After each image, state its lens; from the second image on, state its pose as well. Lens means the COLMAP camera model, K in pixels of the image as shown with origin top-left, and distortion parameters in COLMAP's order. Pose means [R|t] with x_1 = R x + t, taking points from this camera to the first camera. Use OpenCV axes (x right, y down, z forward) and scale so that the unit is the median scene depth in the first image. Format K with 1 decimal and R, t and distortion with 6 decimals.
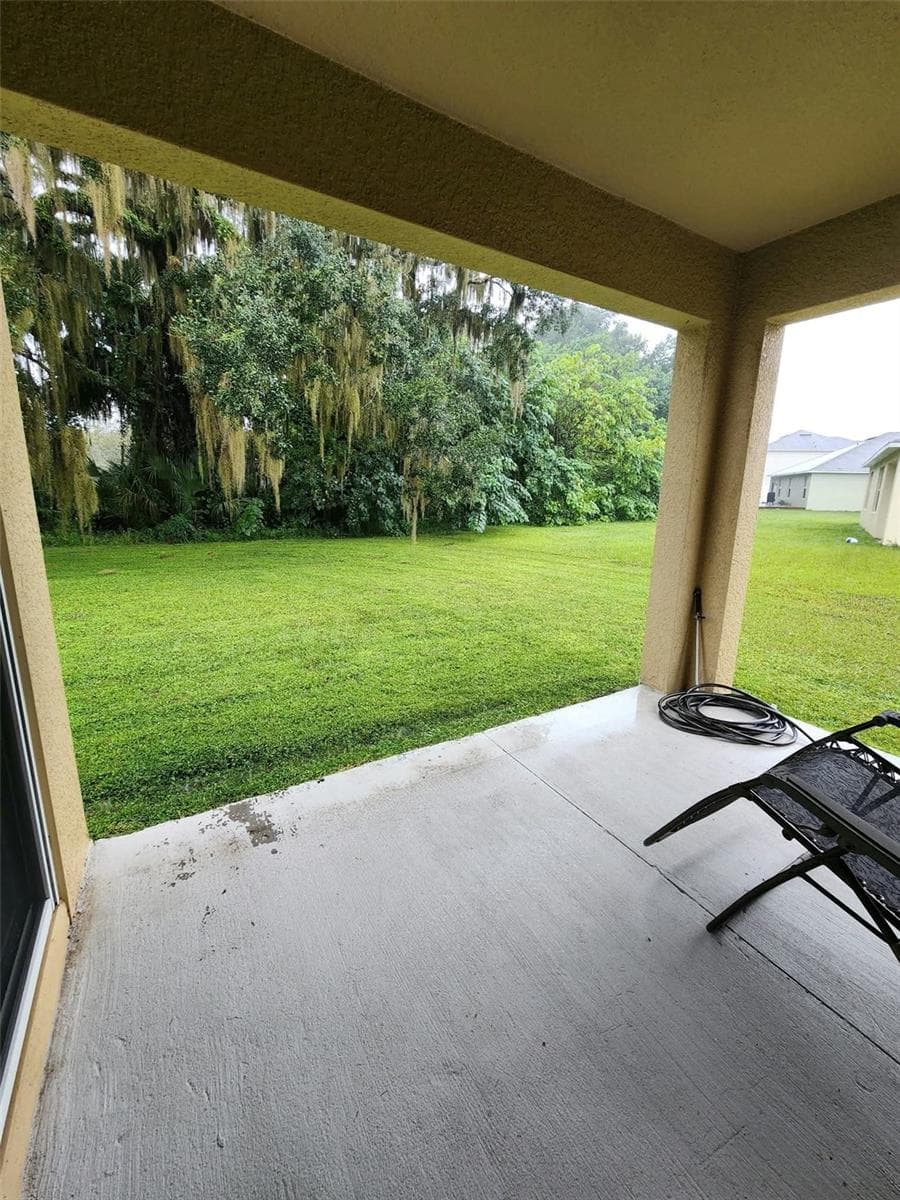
lens RADIAL K [[497.4, 0, 460.2], [0, 497.4, 602.3], [0, 0, 1]] dist [-0.001253, 0.000171]
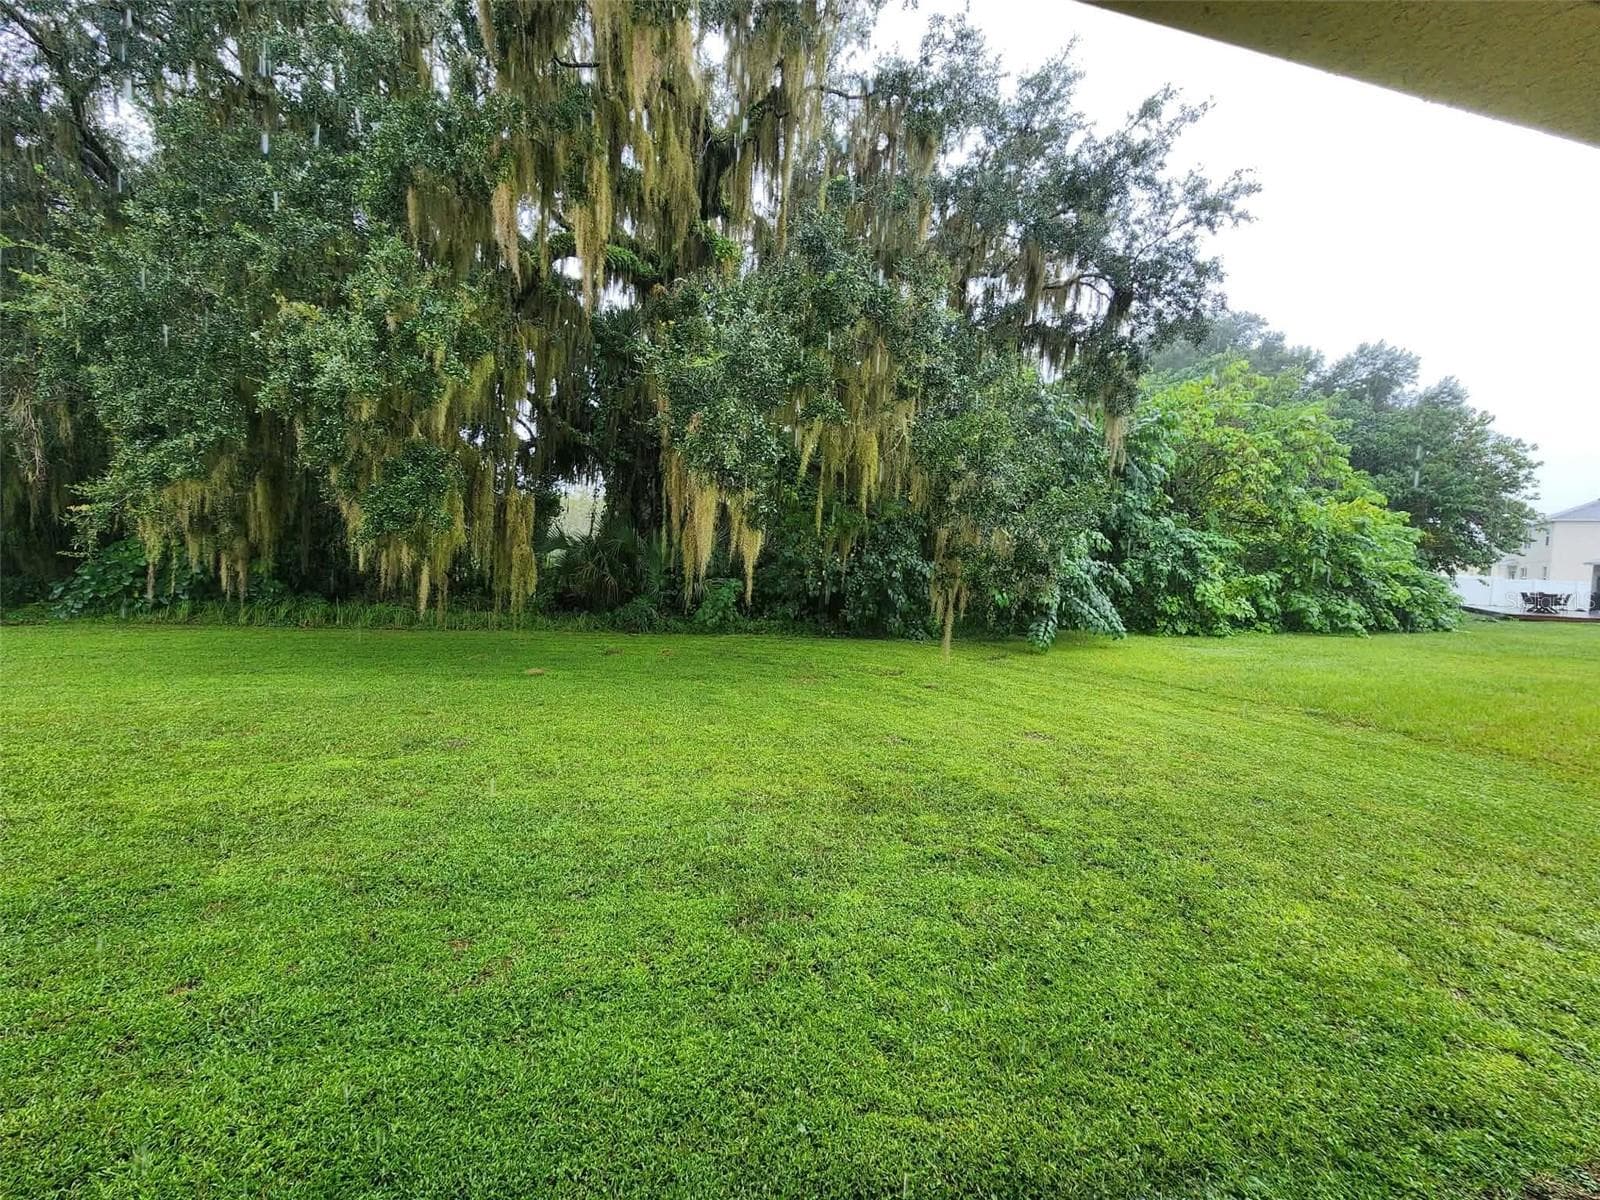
lens RADIAL K [[663.2, 0, 800.0], [0, 663.2, 600.0], [0, 0, 1]] dist [-0.001253, 0.000171]
pose [[0.954359, 0.037851, -0.296254, -0.018023], [-0.088773, 0.983056, -0.160374, -0.031120], [0.285164, 0.179353, 0.941549, 0.103426]]
